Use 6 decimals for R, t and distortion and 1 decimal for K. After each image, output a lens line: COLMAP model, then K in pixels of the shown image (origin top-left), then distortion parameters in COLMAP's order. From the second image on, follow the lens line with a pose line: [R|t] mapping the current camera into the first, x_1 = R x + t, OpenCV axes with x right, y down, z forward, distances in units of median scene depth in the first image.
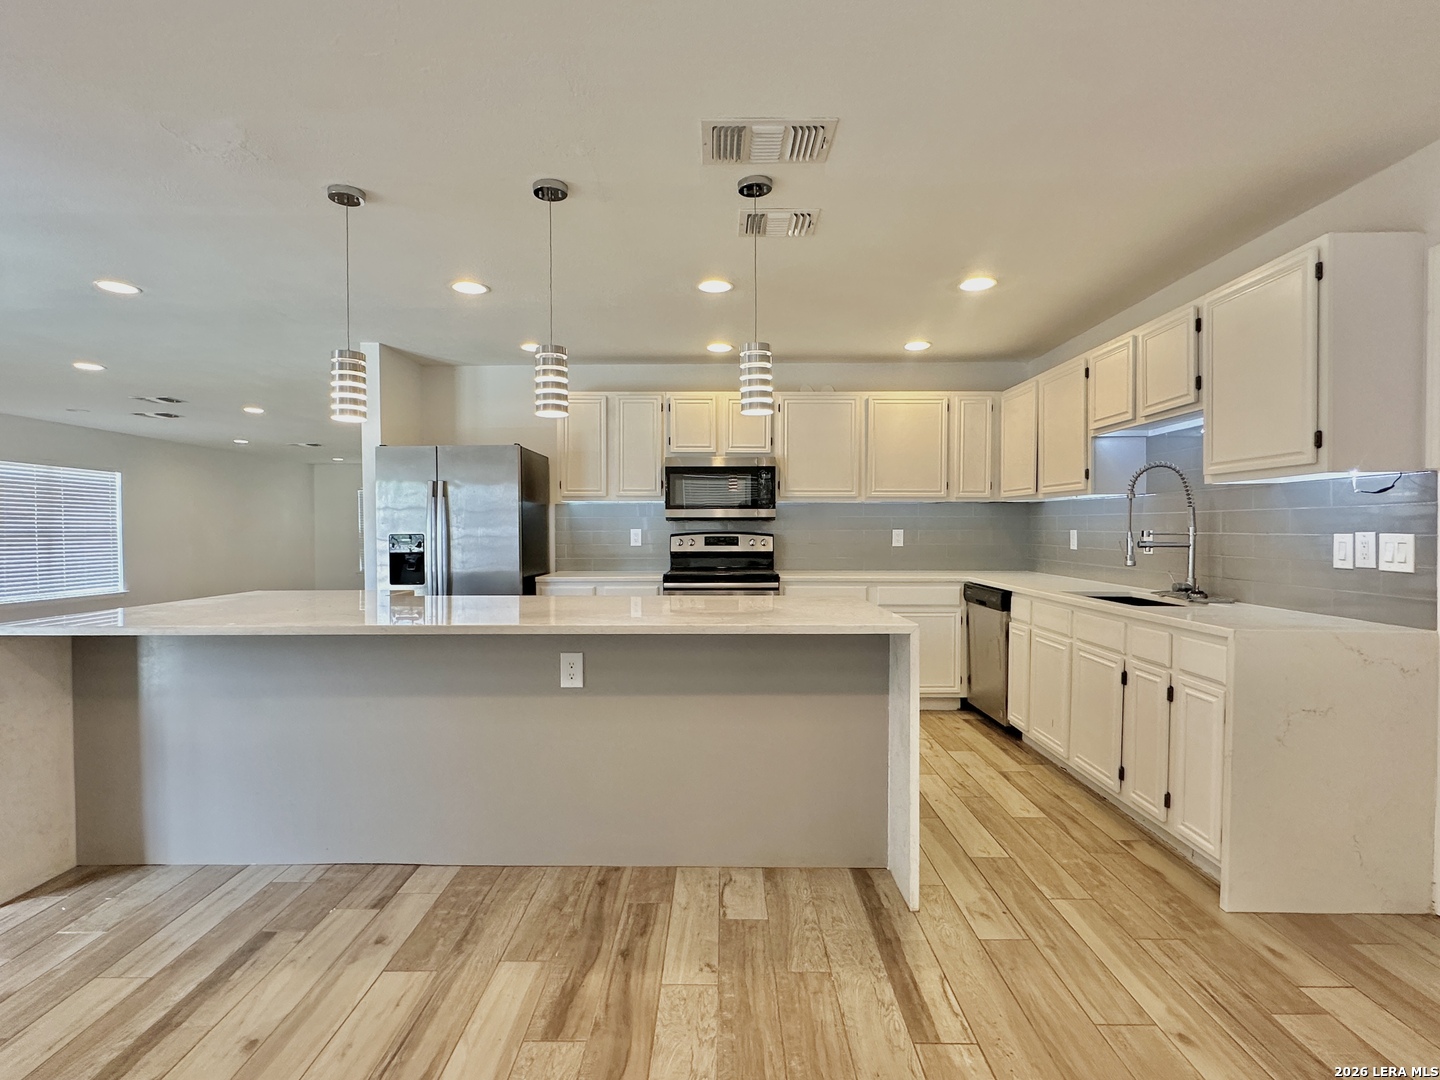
lens RADIAL K [[728.9, 0, 720.0], [0, 728.9, 540.0], [0, 0, 1]] dist [0.000785, -0.000020]
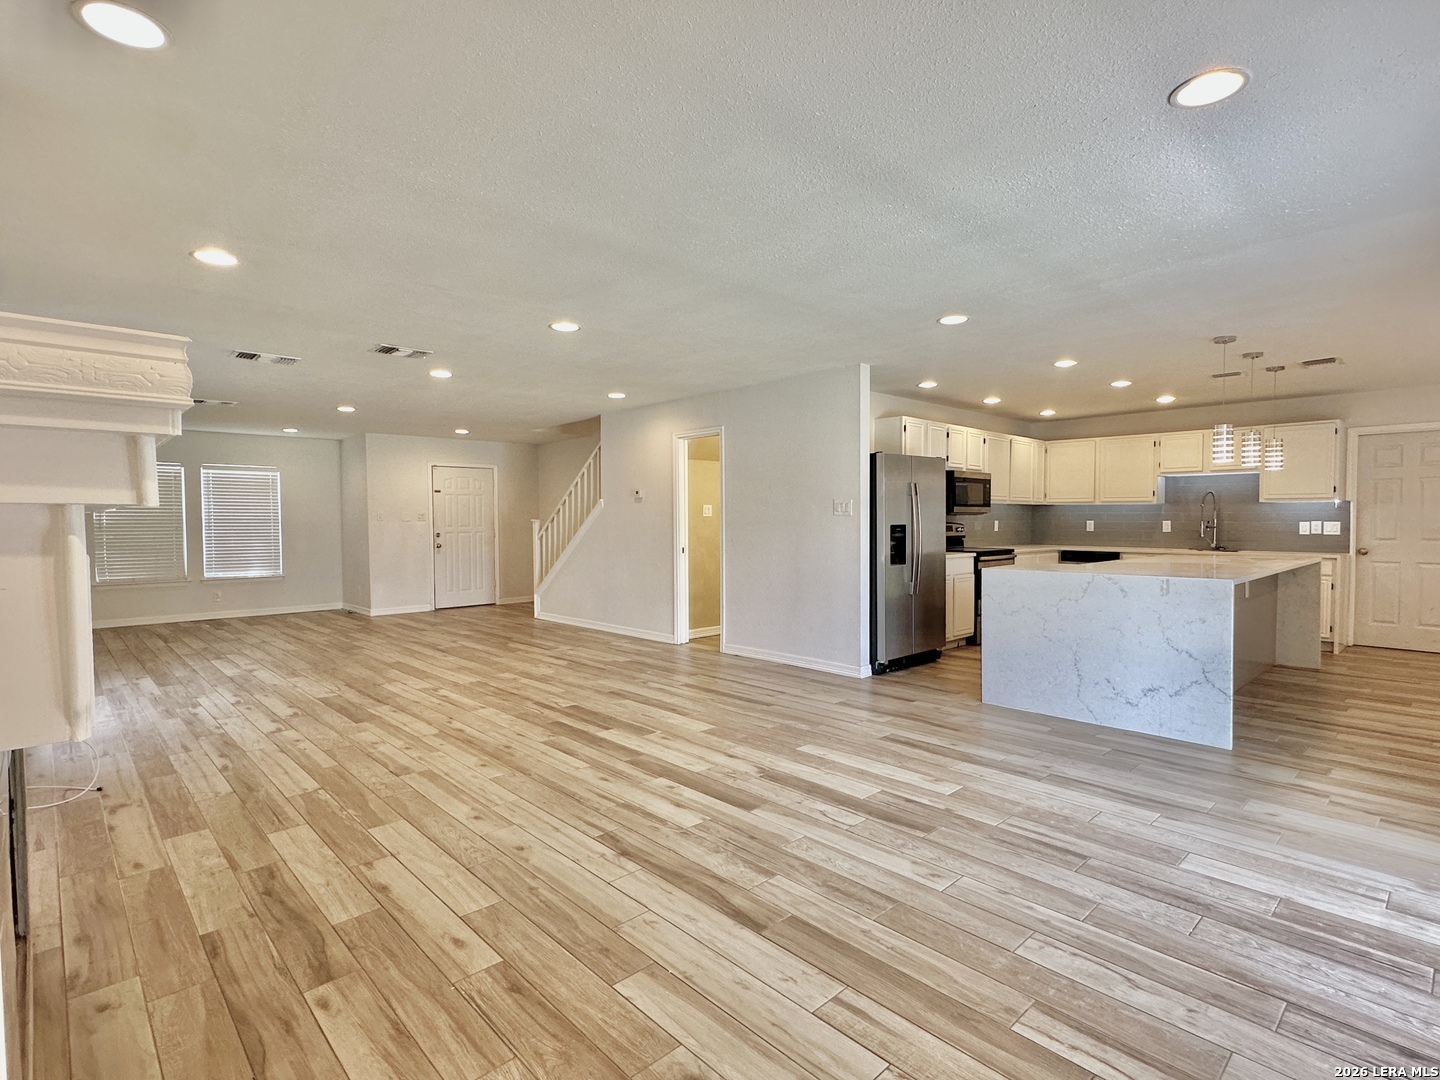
lens RADIAL K [[725.7, 0, 720.0], [0, 725.7, 540.0], [0, 0, 1]] dist [-0.003366, 0.000307]
pose [[0.721649, -0.019986, 0.691970, -2.663223], [0.011375, 0.999791, 0.017013, -0.011766], [-0.692165, -0.004406, 0.721725, 0.550539]]
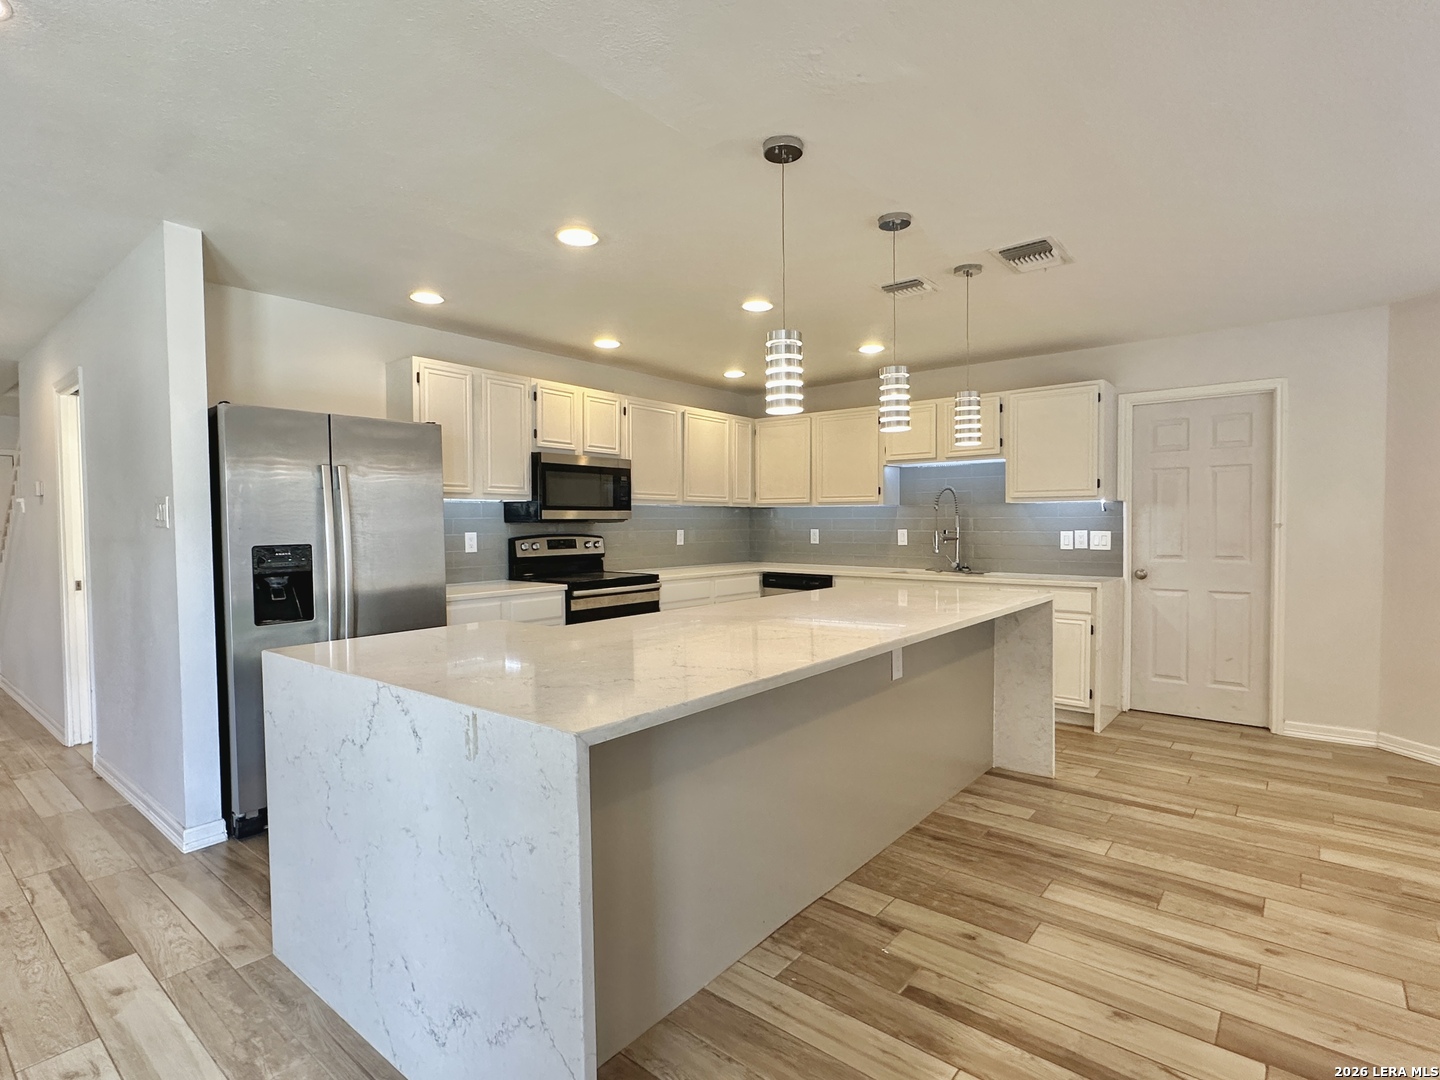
lens RADIAL K [[725.7, 0, 720.0], [0, 725.7, 540.0], [0, 0, 1]] dist [-0.003366, 0.000307]
pose [[0.625060, -0.020945, 0.780296, -1.210457], [0.016694, 0.999770, 0.013463, -0.026190], [-0.780398, 0.004611, 0.625266, 0.518230]]
